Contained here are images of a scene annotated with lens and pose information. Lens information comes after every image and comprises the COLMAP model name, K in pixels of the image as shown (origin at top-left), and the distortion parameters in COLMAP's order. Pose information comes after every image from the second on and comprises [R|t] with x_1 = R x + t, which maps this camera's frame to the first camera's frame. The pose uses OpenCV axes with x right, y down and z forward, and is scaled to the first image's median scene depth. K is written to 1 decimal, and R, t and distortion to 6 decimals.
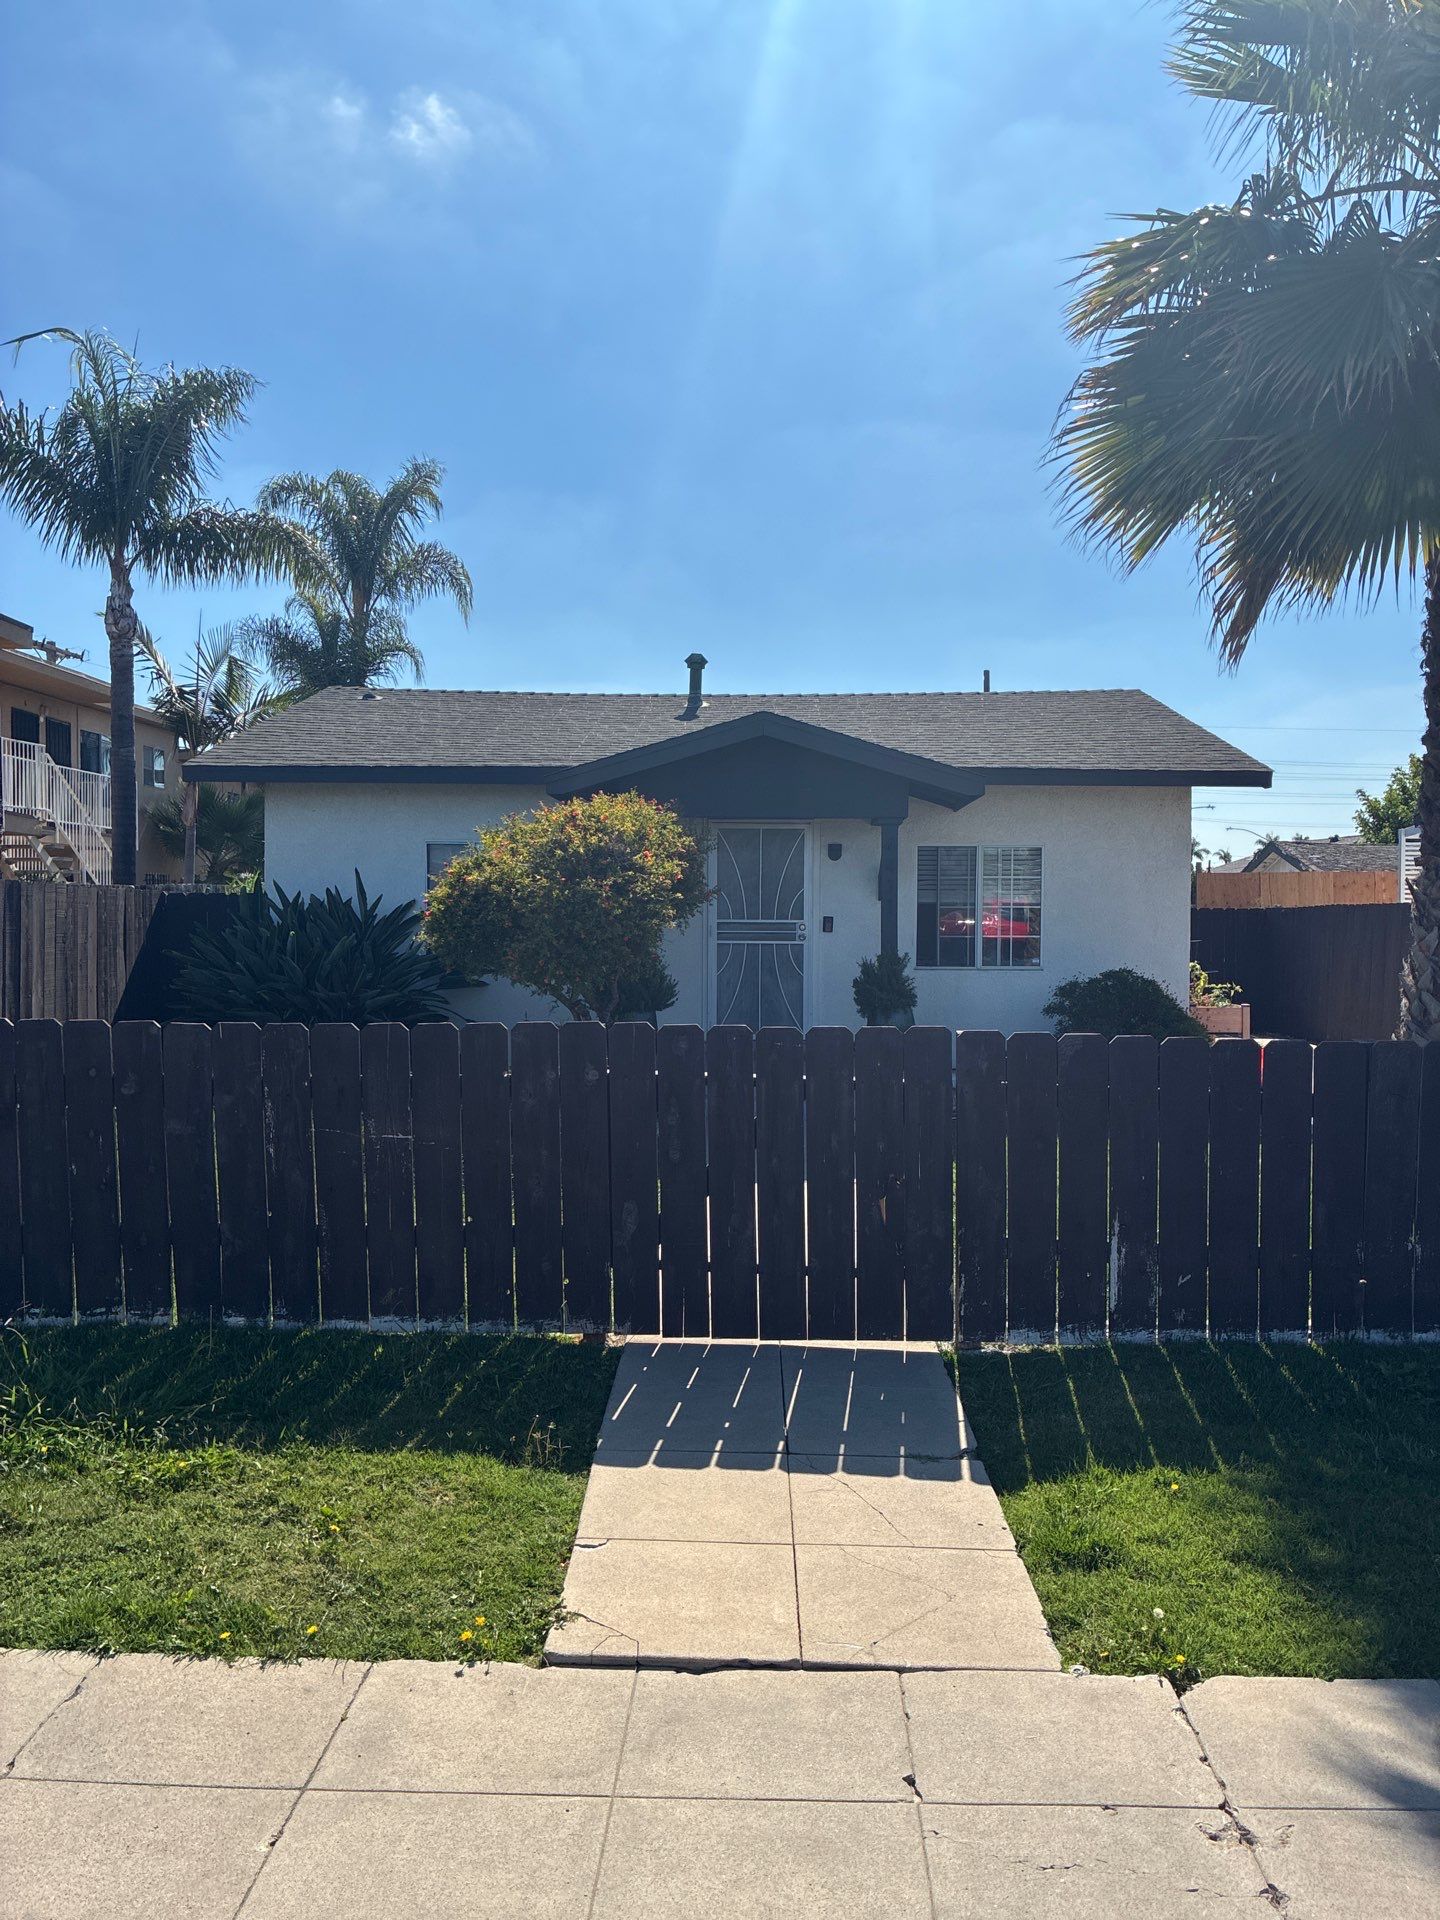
lens RADIAL K [[1429.4, 0, 713.8], [0, 1429.4, 957.0], [0, 0, 1]] dist [0.015617, -0.009001]
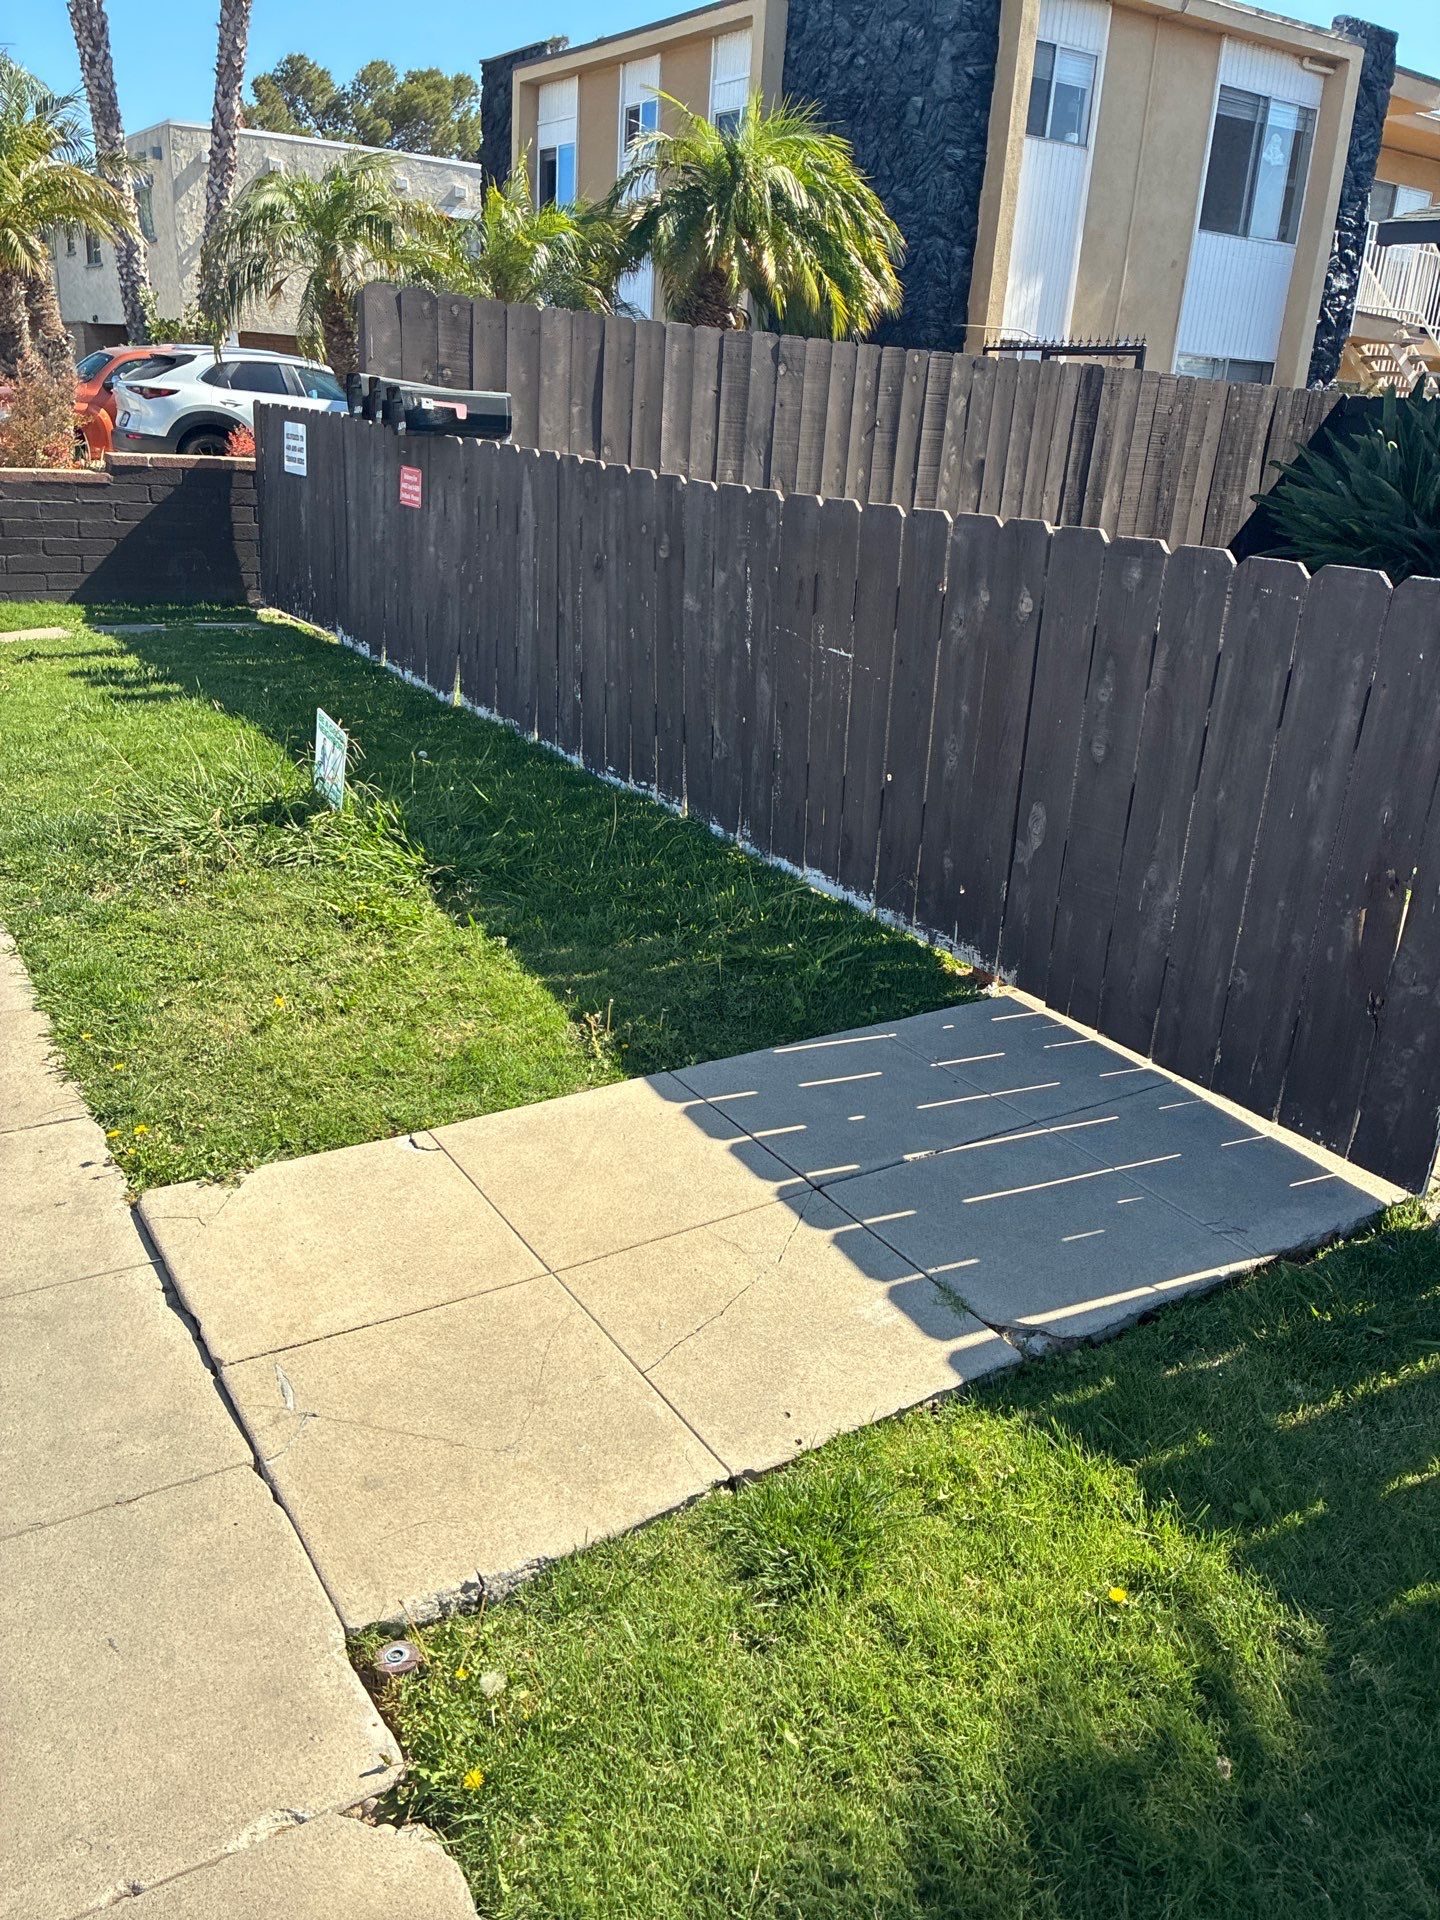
lens RADIAL K [[1429.4, 0, 716.5], [0, 1429.4, 973.5], [0, 0, 1]] dist [0.015617, -0.009001]
pose [[0.567322, 0.331458, -0.753844, 0.391896], [-0.082822, 0.933744, 0.348229, 0.022101], [0.819321, -0.135123, 0.557185, 0.482736]]
